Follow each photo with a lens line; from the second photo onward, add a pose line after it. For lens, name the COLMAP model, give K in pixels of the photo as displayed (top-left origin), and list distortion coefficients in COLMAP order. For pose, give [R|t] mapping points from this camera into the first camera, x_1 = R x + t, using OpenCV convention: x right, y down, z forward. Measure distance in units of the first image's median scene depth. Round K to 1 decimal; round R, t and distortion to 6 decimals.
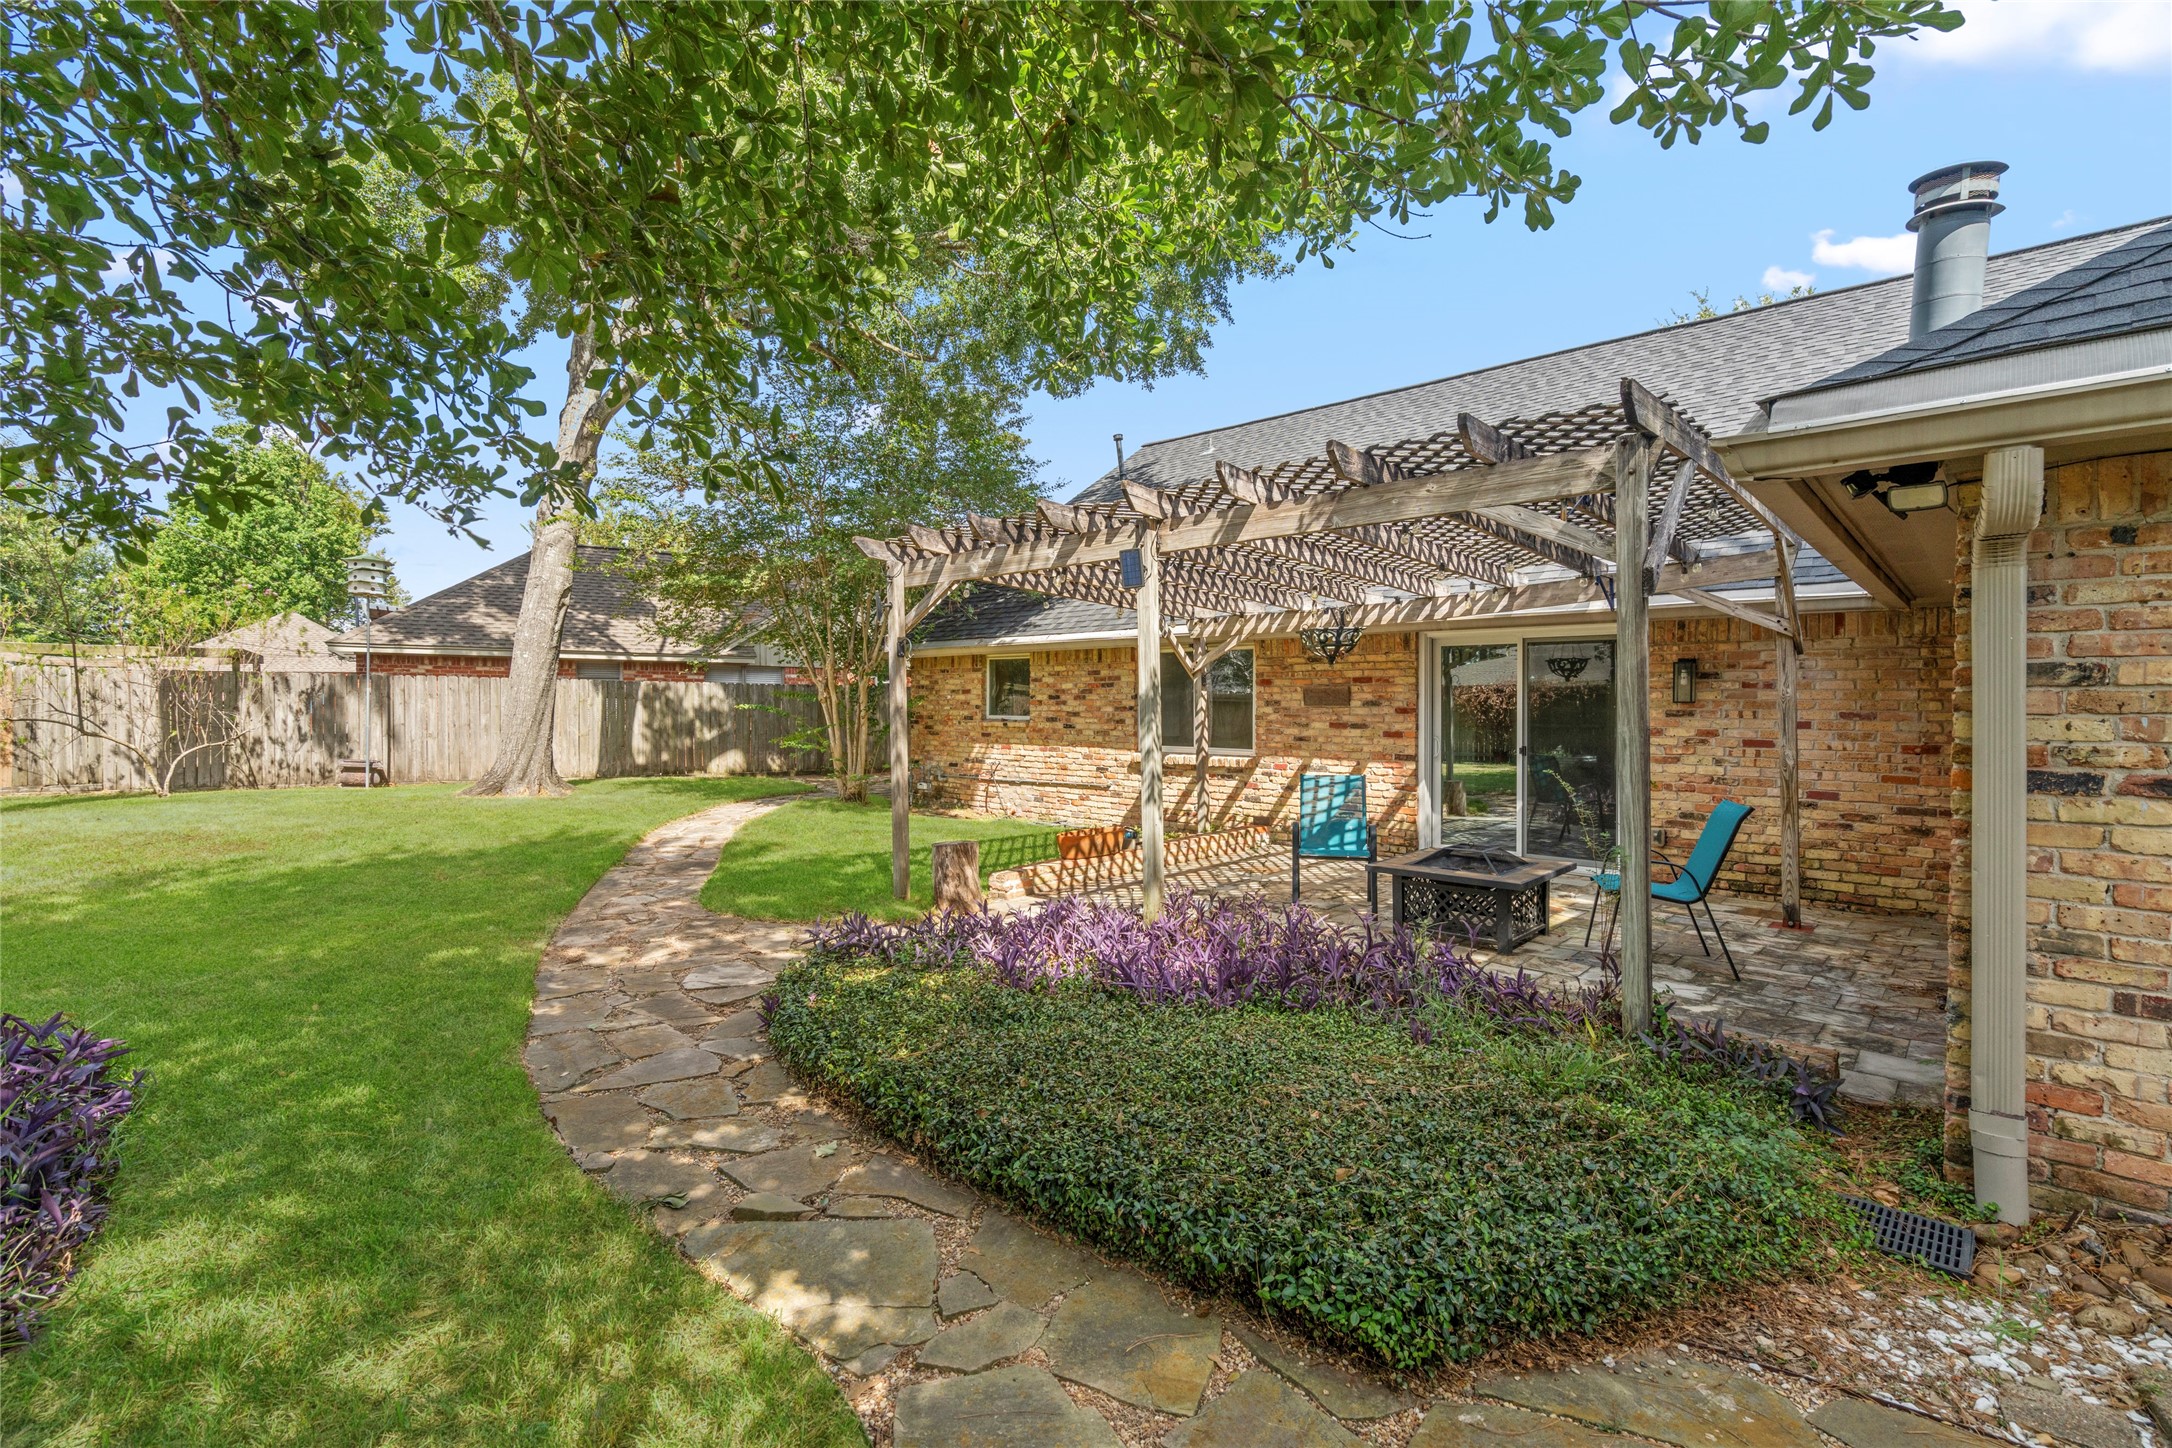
lens RADIAL K [[997.9, 0, 1071.6], [0, 997.9, 713.4], [0, 0, 1]] dist [-0.002581, 0.002099]
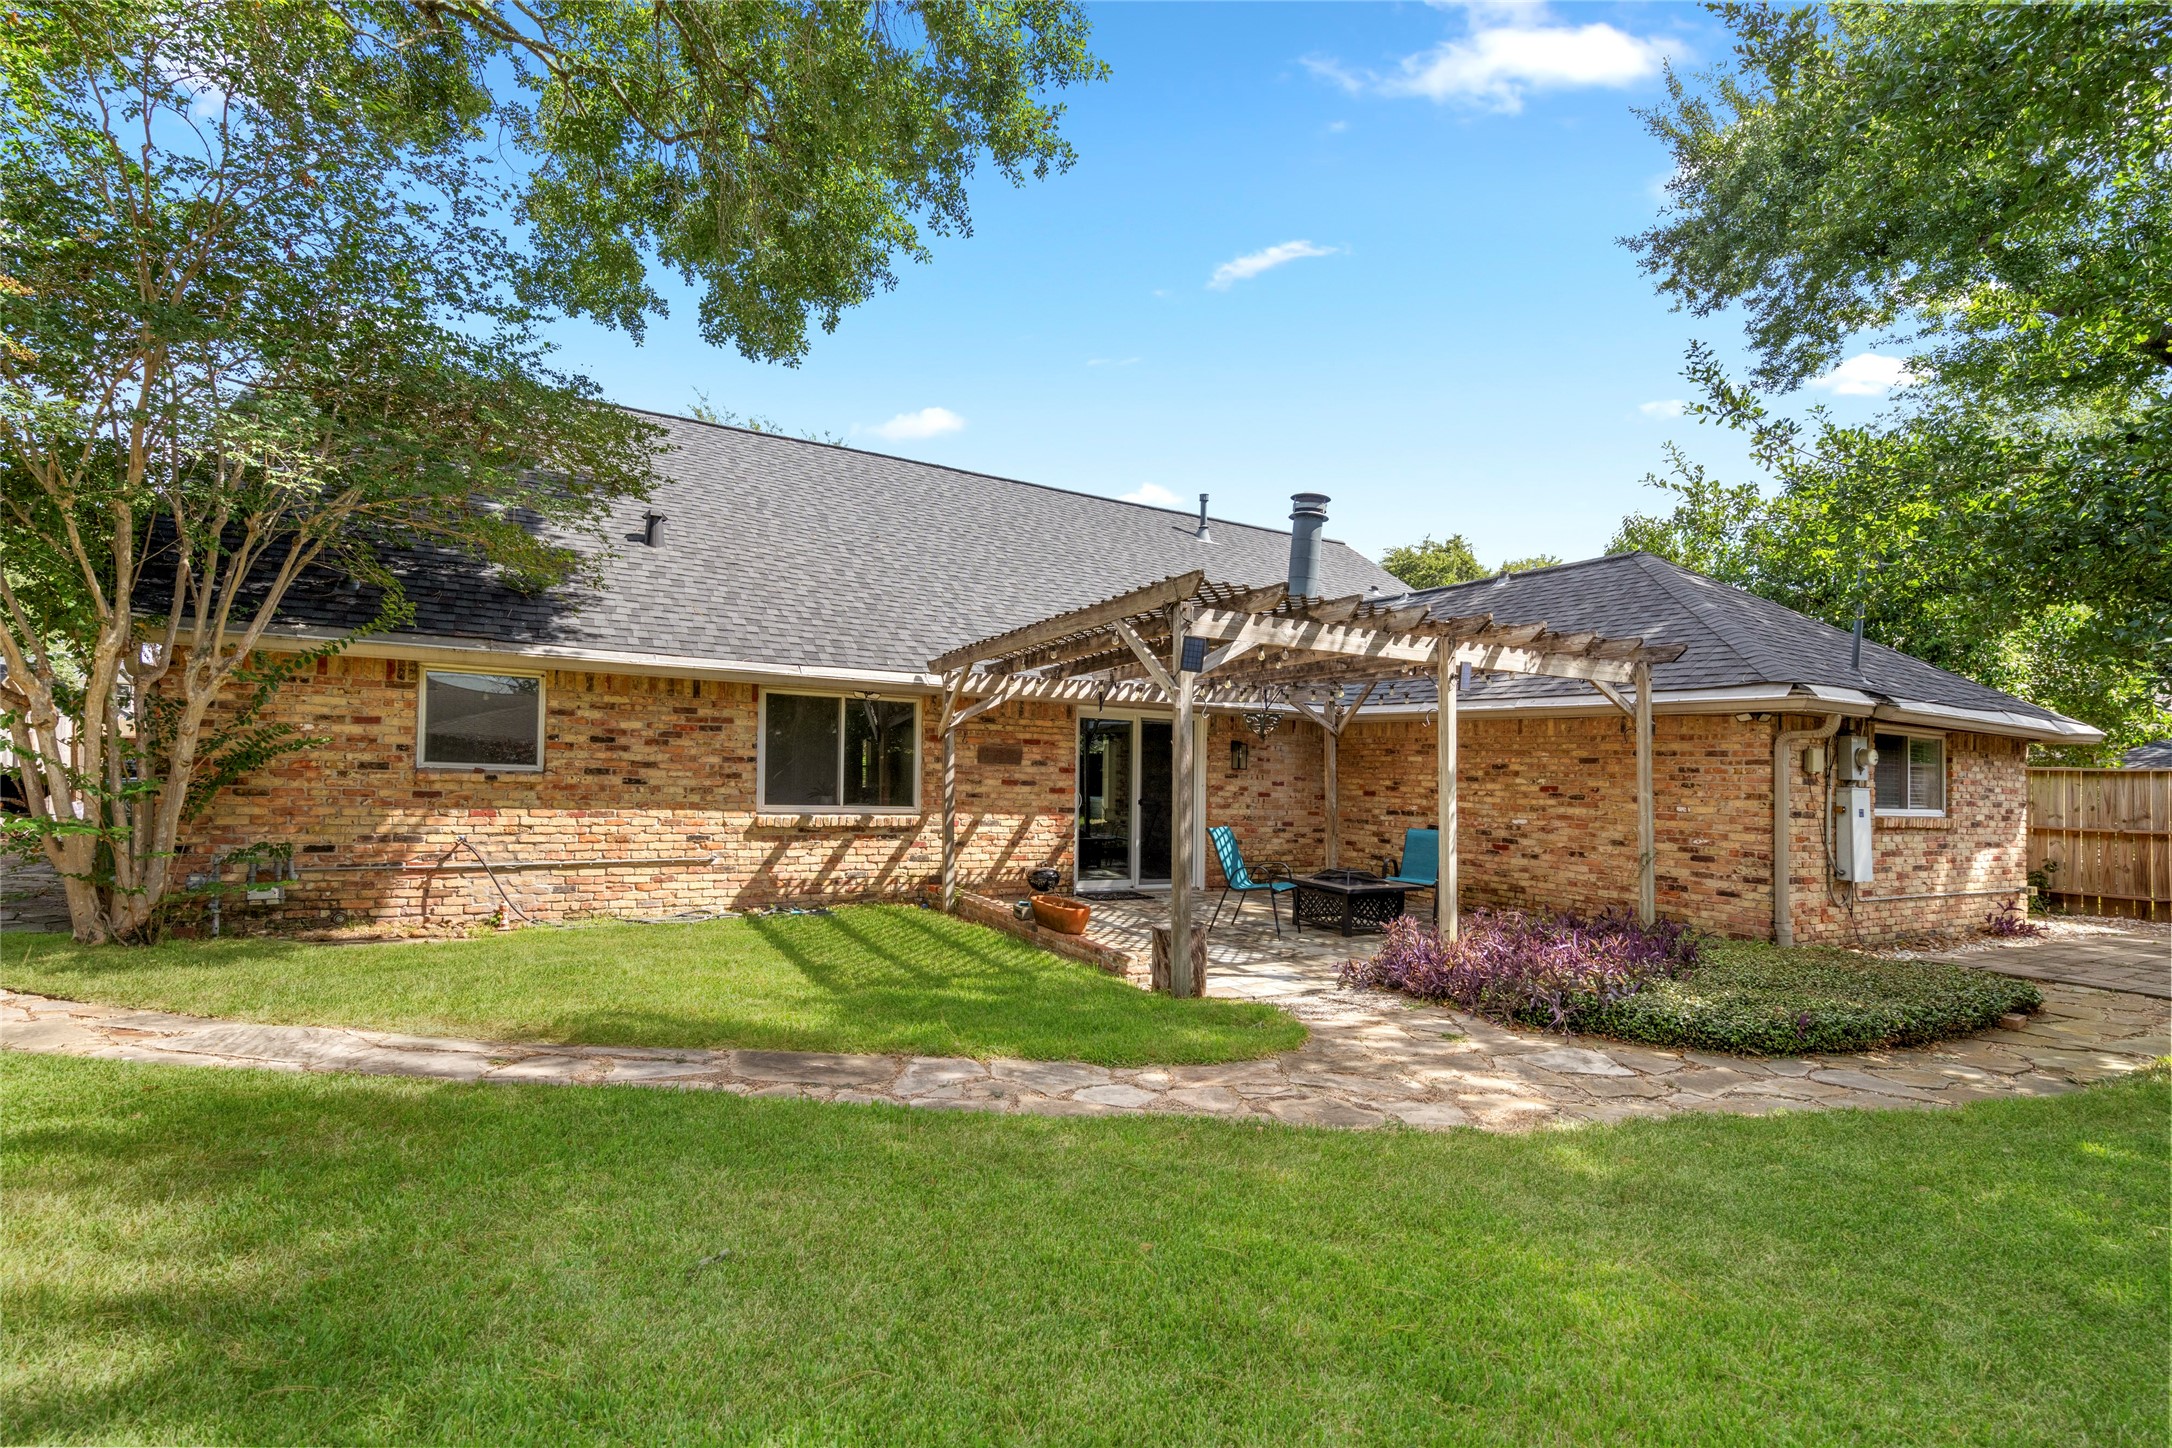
lens RADIAL K [[997.9, 0, 1066.8], [0, 997.9, 737.3], [0, 0, 1]] dist [-0.002581, 0.002099]
pose [[0.298395, 0.033899, 0.953840, -0.695616], [-0.025380, 0.999297, -0.027575, -0.008078], [-0.954105, -0.015980, 0.299045, 0.574676]]
